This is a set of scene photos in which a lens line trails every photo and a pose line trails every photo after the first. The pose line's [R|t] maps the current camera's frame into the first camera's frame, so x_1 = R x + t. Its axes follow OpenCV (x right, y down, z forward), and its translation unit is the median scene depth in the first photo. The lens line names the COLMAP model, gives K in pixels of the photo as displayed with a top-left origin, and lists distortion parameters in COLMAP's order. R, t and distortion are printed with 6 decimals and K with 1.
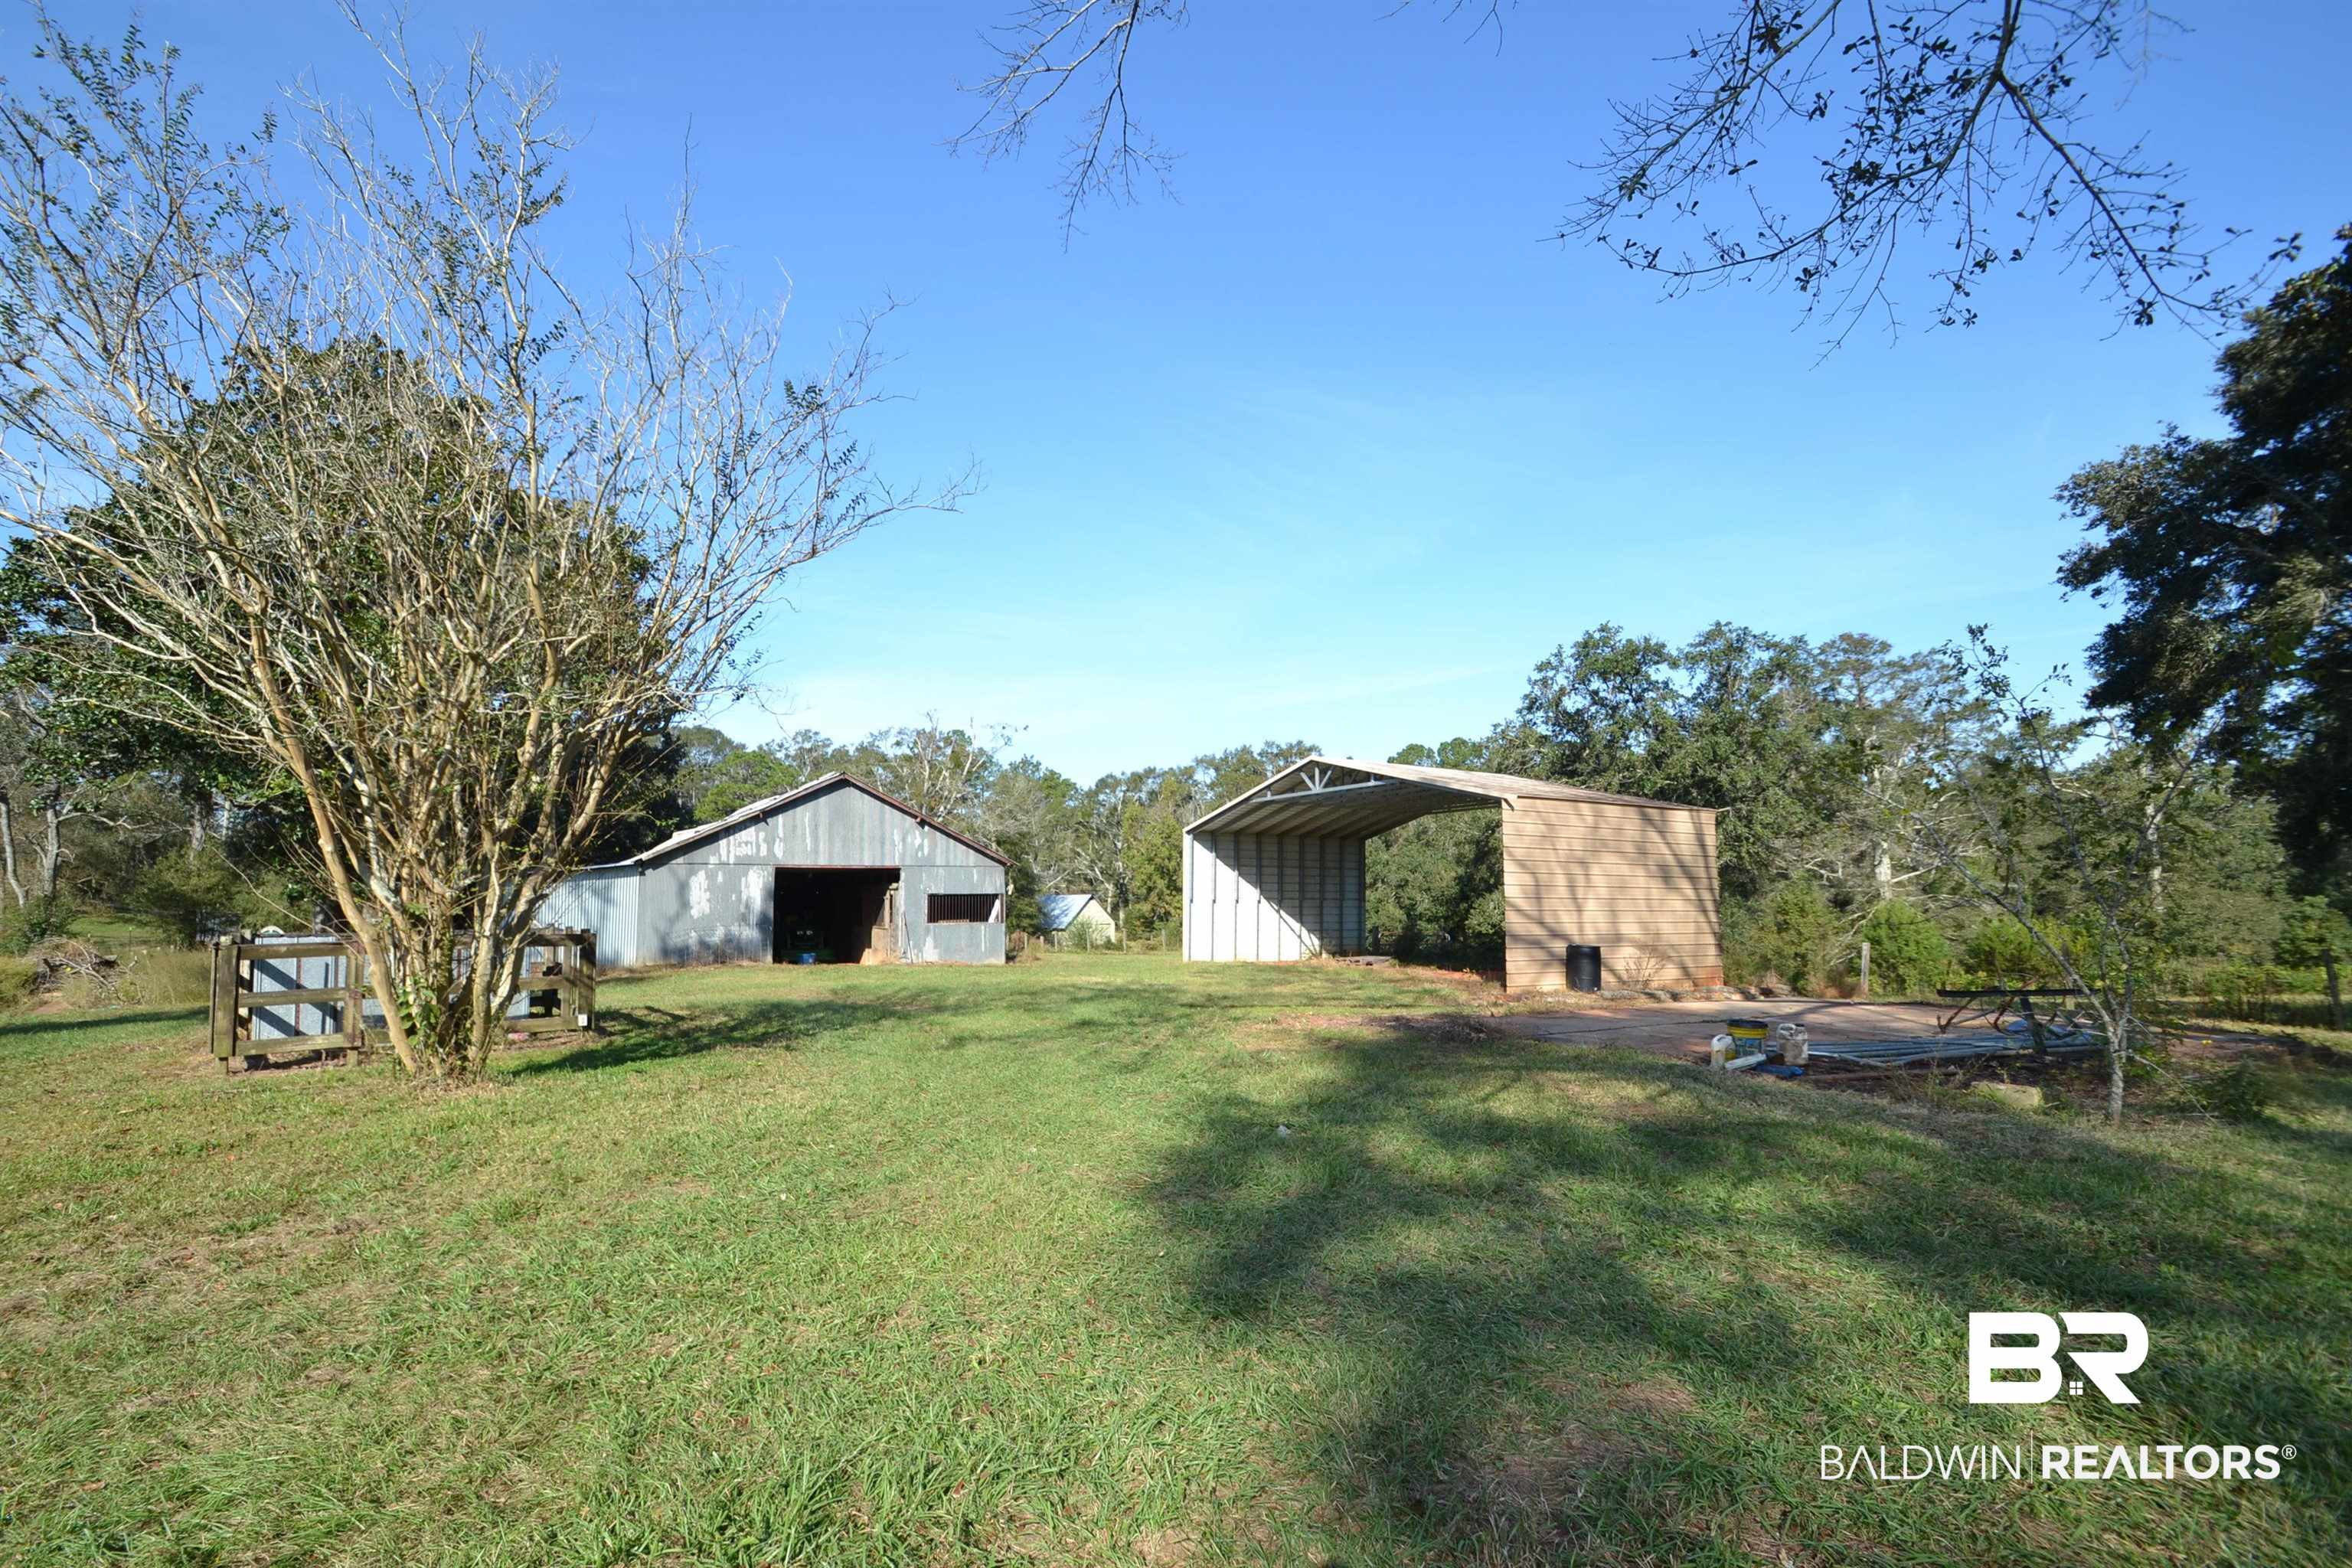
lens RADIAL K [[1071.5, 0, 1136.3], [0, 1071.5, 828.4], [0, 0, 1]] dist [0.001419, -0.010953]
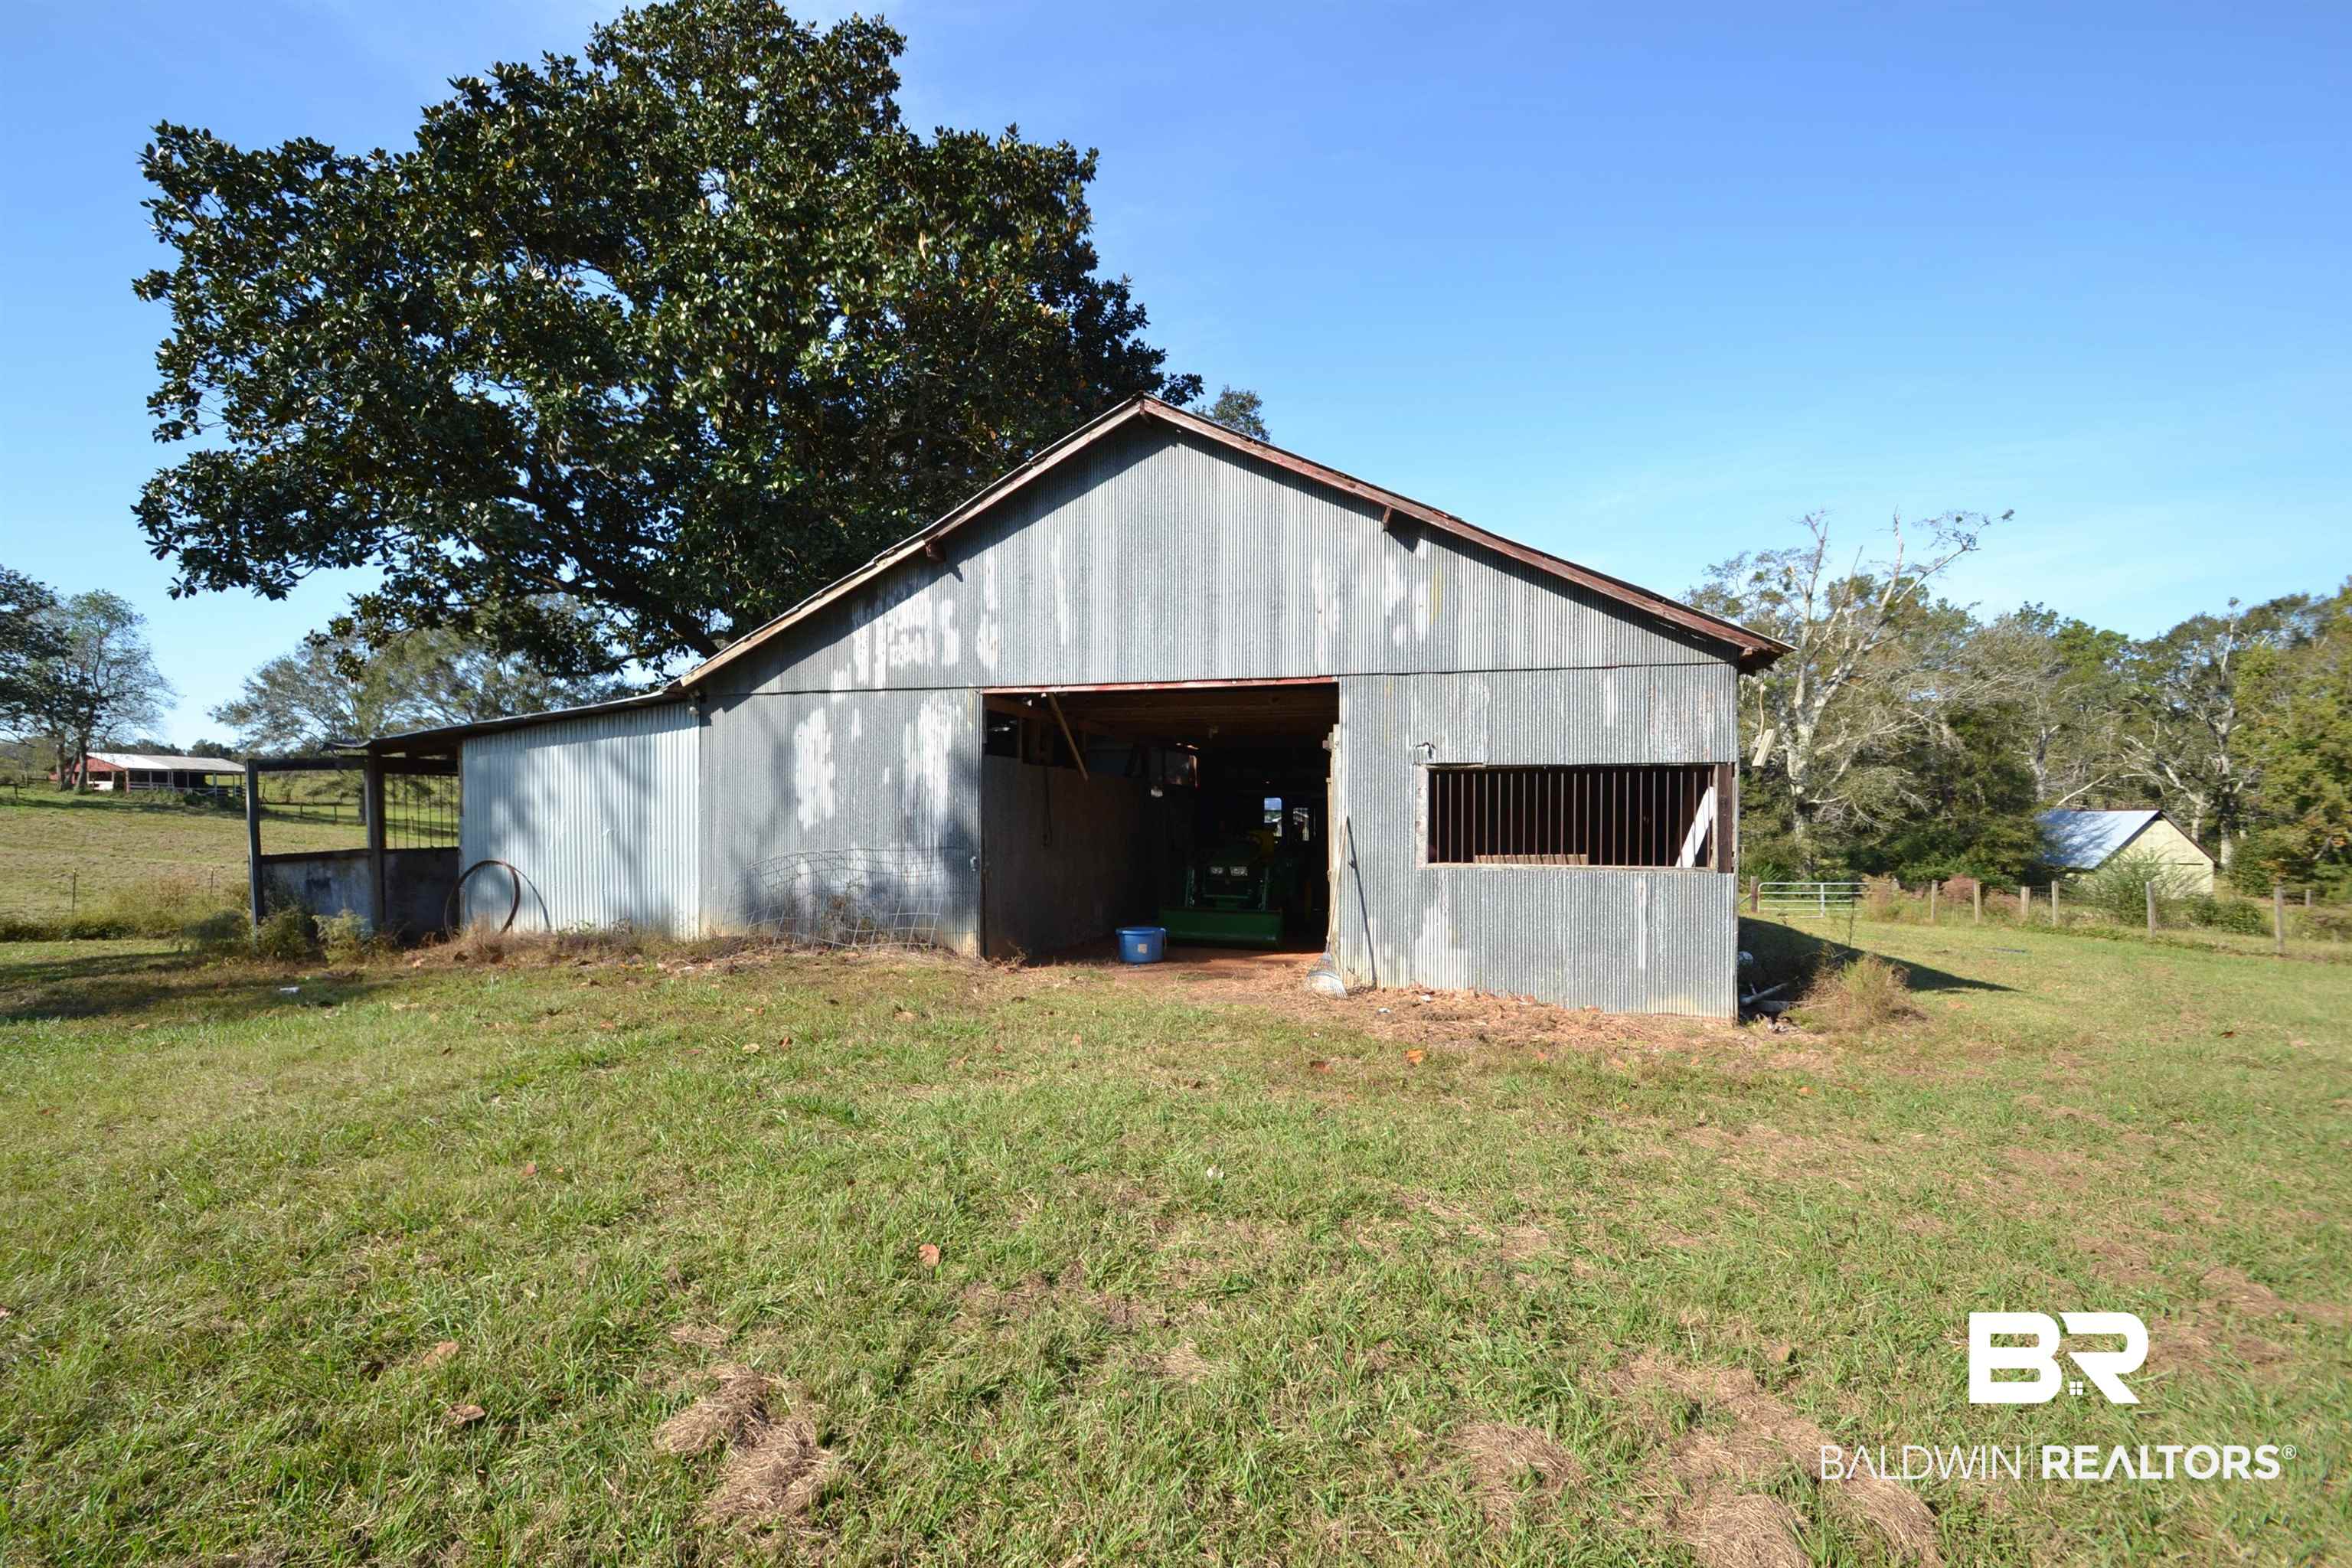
lens RADIAL K [[1071.5, 0, 1136.3], [0, 1071.5, 828.4], [0, 0, 1]] dist [0.001419, -0.010953]
pose [[0.692444, 0.019065, -0.721219, -0.033937], [0.035795, 0.997512, 0.060735, 0.056711], [0.720583, -0.067872, 0.690039, 0.722623]]
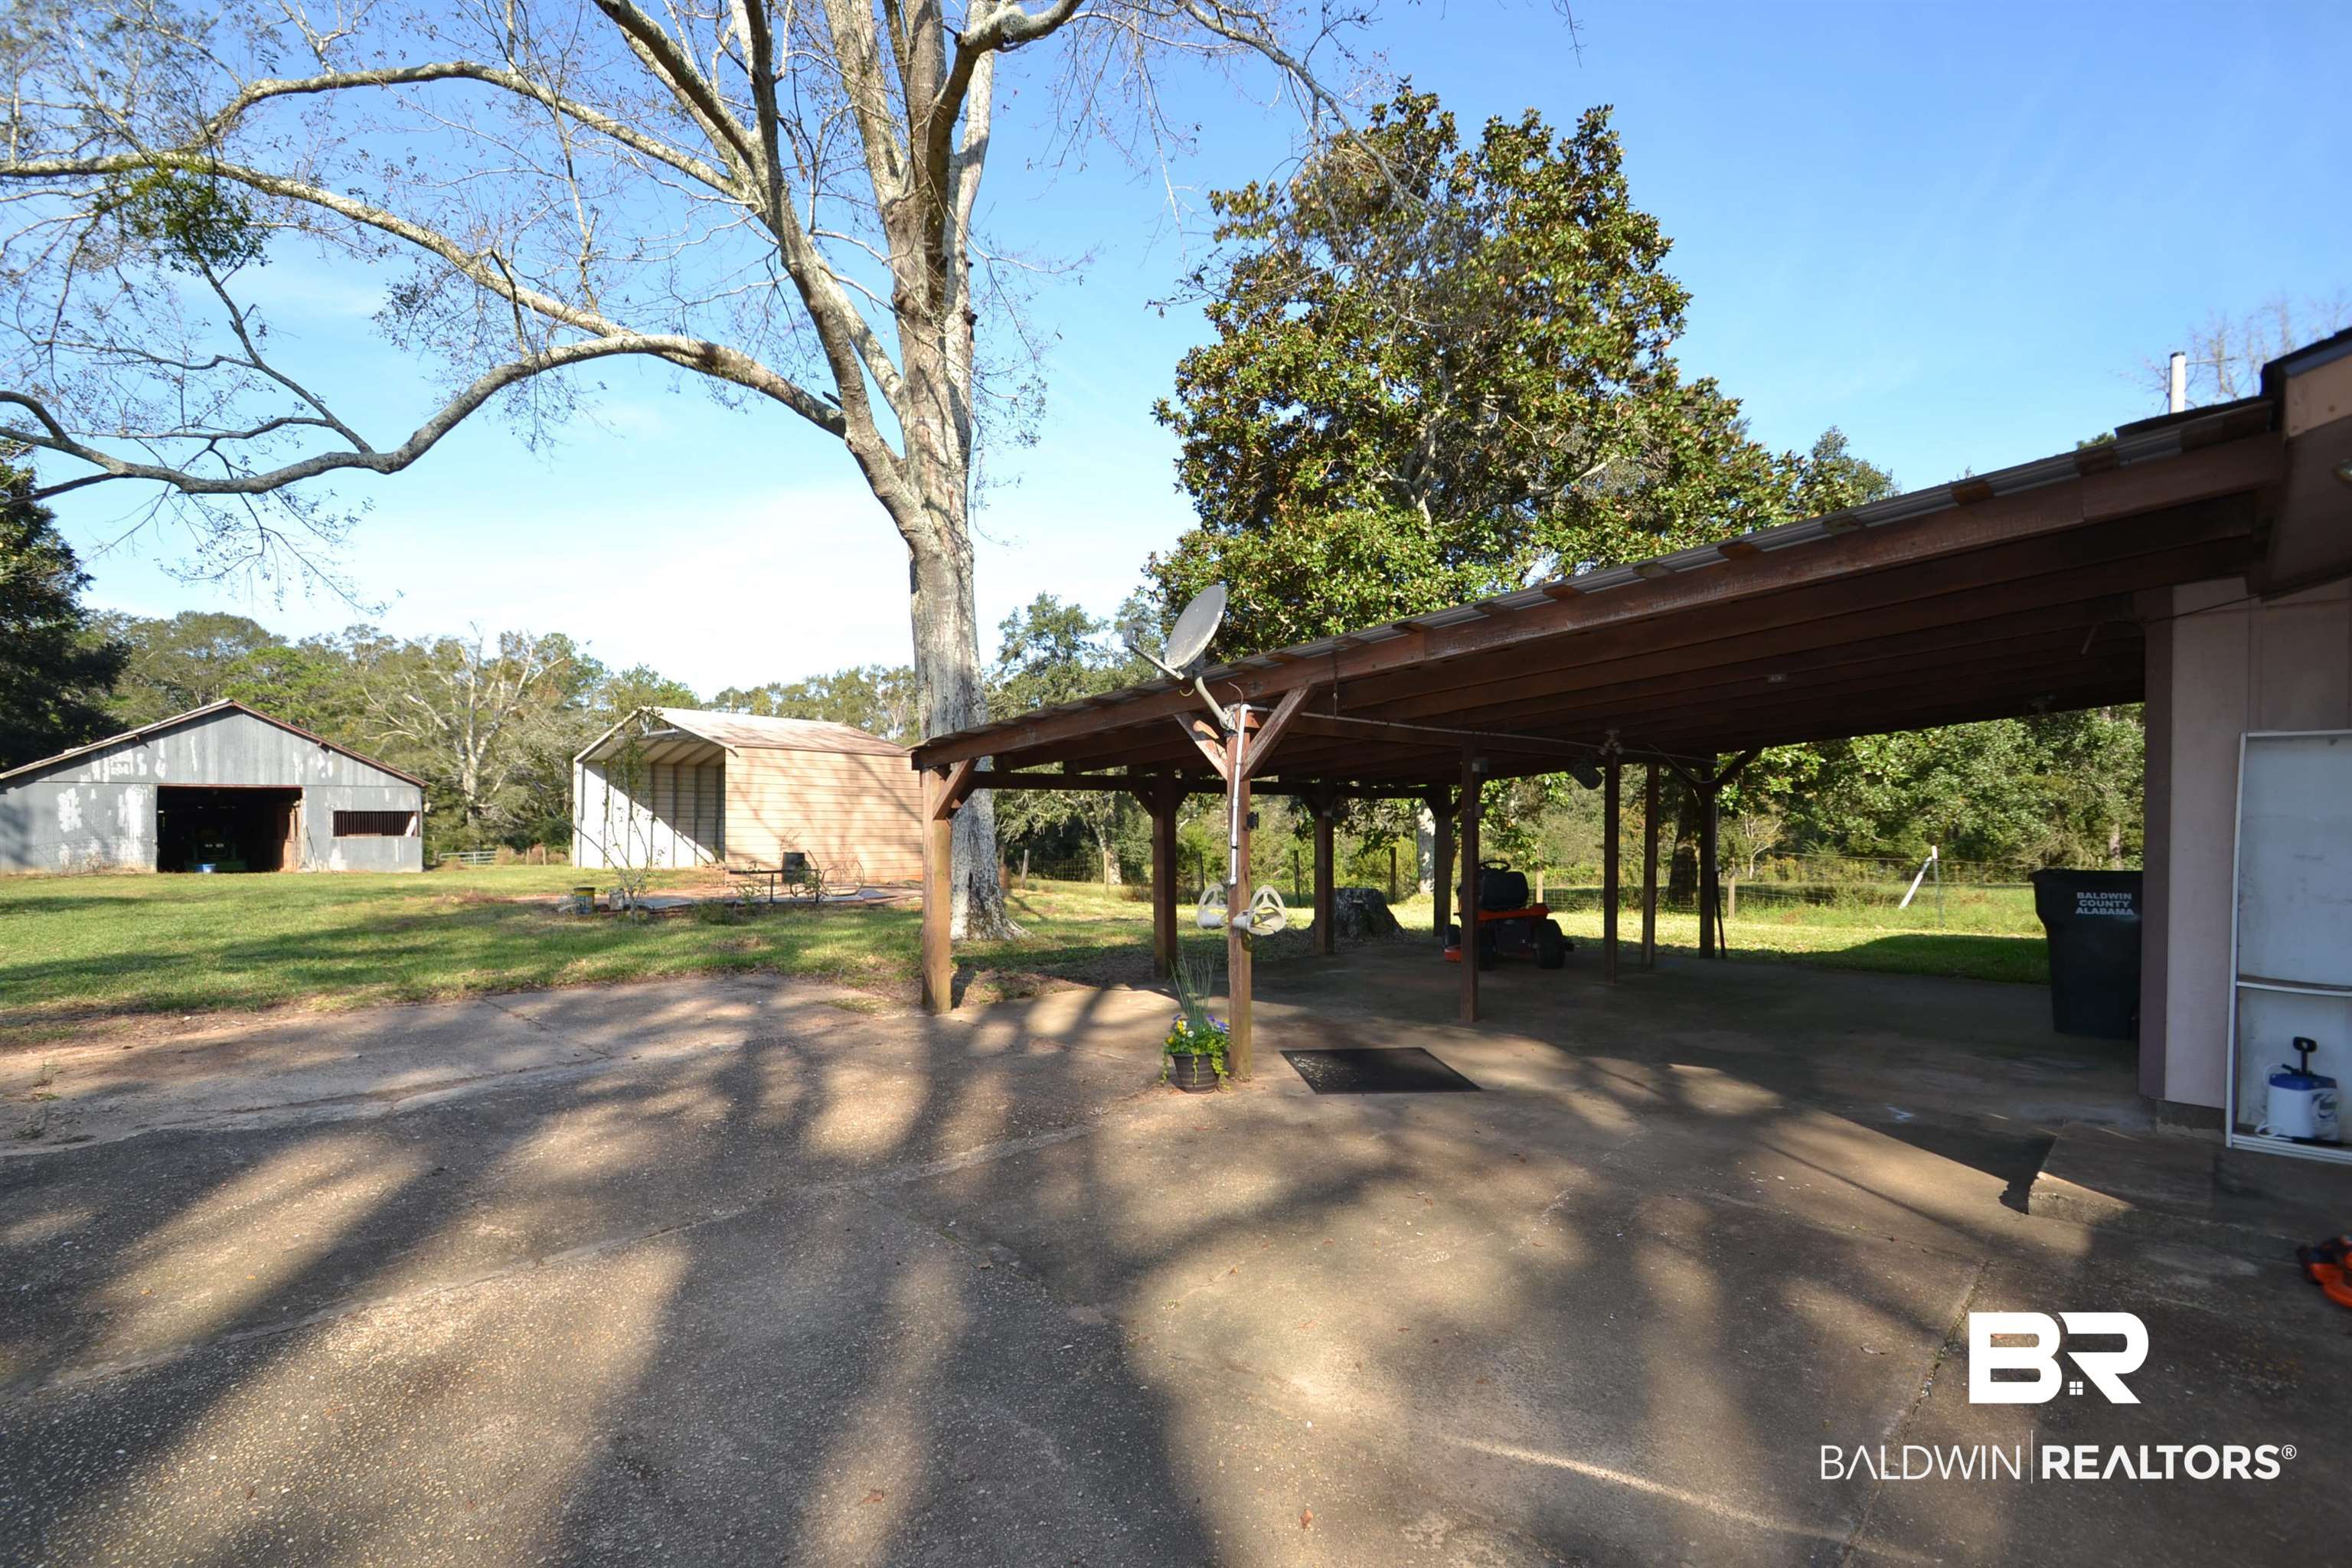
lens RADIAL K [[1063.5, 0, 1222.8], [0, 1063.5, 830.5], [0, 0, 1]] dist [-0.036749, -0.000344]
pose [[0.938595, 0.001681, 0.345017, 0.299546], [-0.029232, 0.996780, 0.074667, -0.025674], [-0.343781, -0.080168, 0.935622, -0.324716]]
